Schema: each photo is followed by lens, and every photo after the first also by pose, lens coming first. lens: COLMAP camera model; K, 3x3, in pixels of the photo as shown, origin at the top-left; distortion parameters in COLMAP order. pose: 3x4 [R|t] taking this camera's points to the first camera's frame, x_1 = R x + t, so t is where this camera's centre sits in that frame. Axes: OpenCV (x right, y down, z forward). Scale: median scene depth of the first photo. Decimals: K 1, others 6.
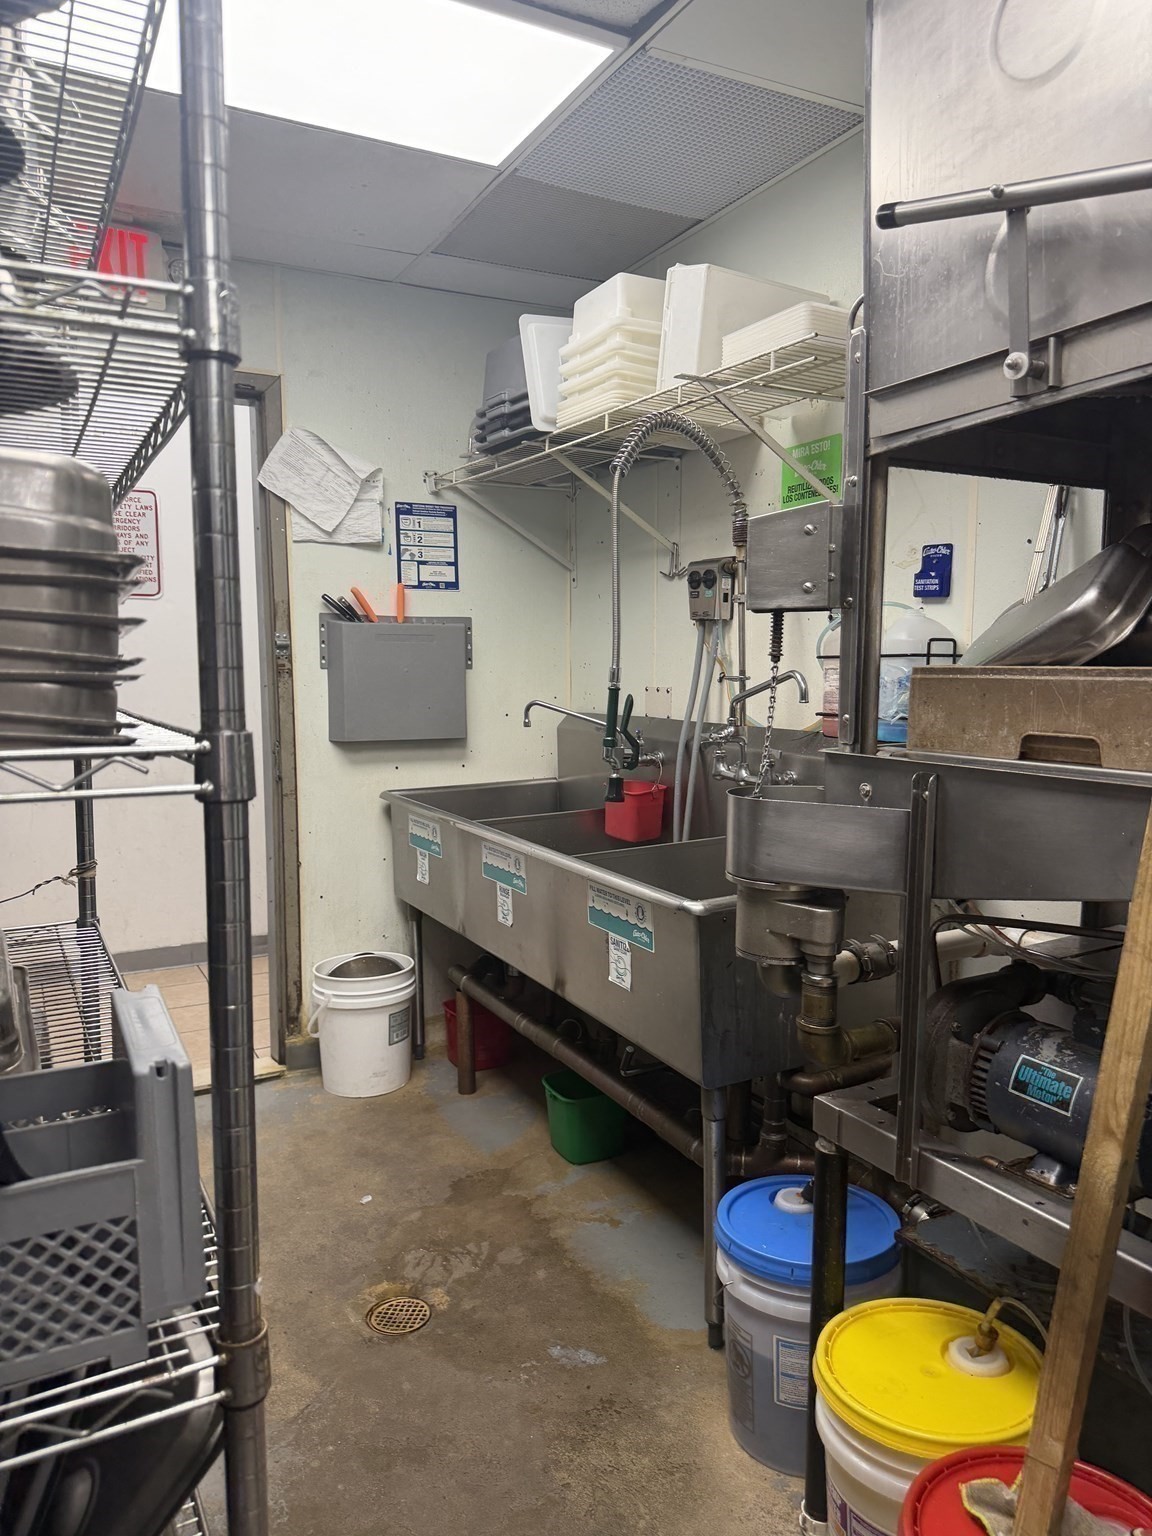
lens RADIAL K [[1087.7, 0, 576.9], [0, 1087.7, 773.7], [0, 0, 1]] dist [0.001449, -0.001916]
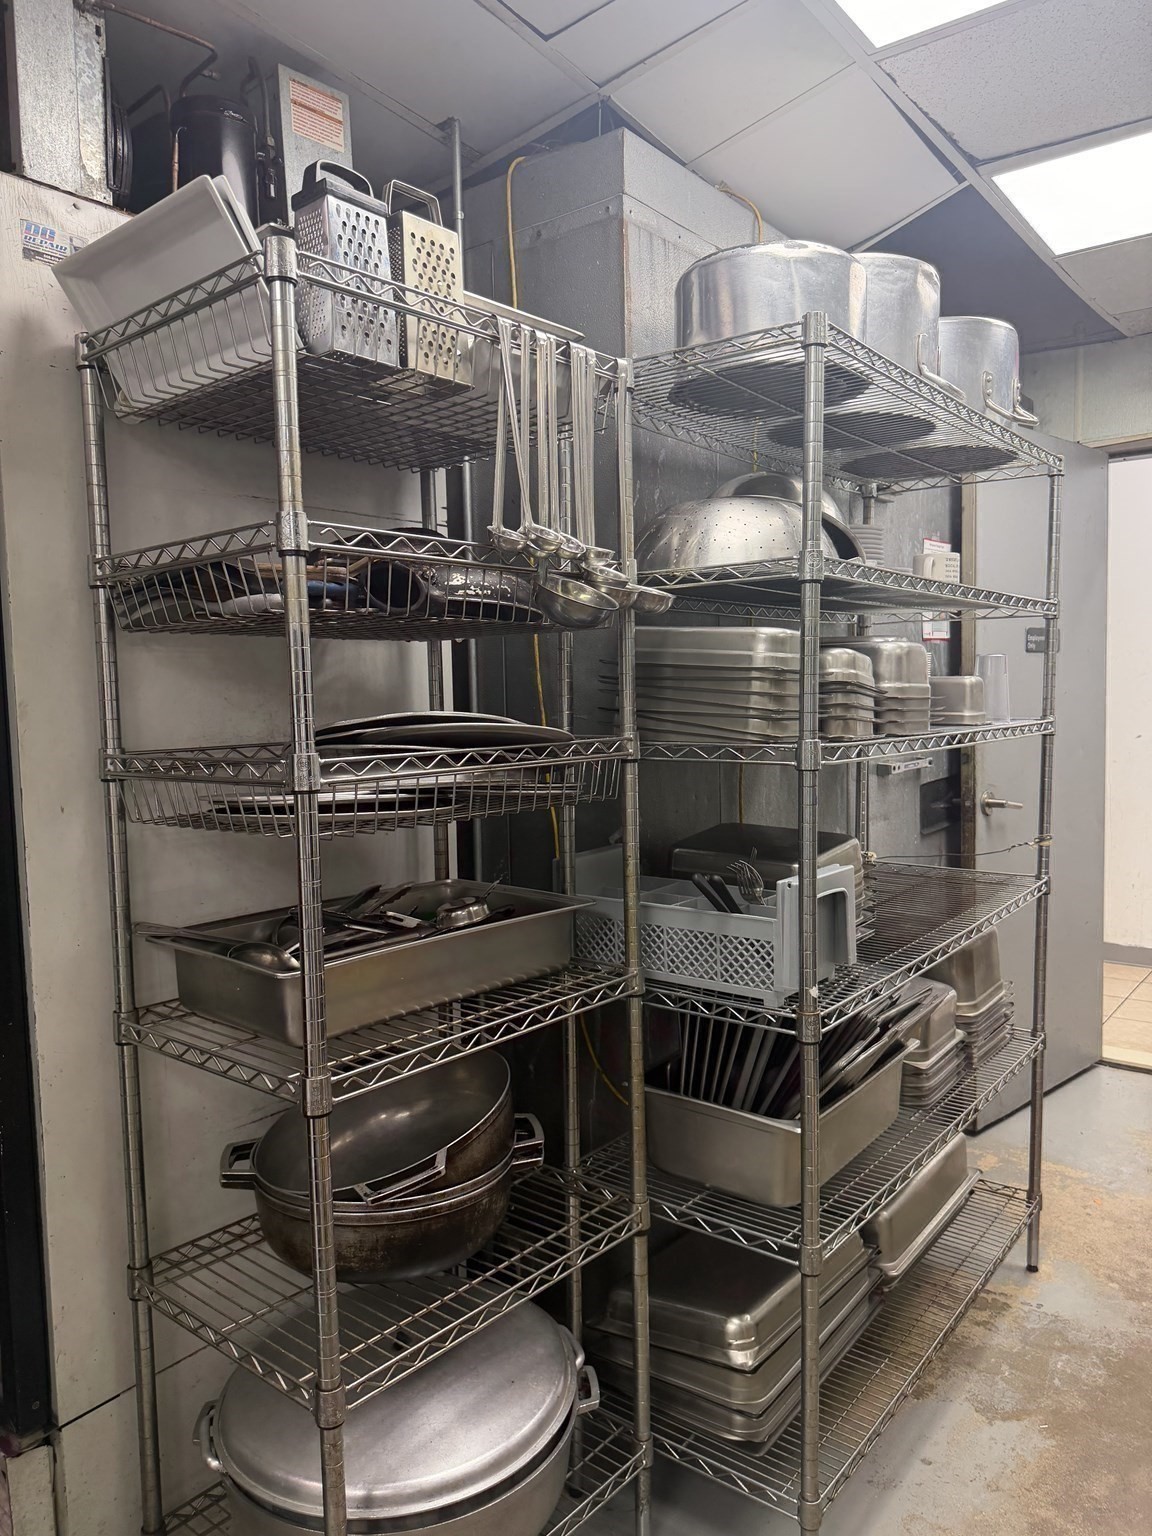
lens RADIAL K [[1087.7, 0, 576.0], [0, 1087.7, 770.4], [0, 0, 1]] dist [0.001449, -0.001916]
pose [[0.385360, 0.053691, -0.921203, 1.610837], [-0.068772, 0.997201, 0.029352, -0.009977], [0.920200, 0.052042, 0.387973, -0.343281]]
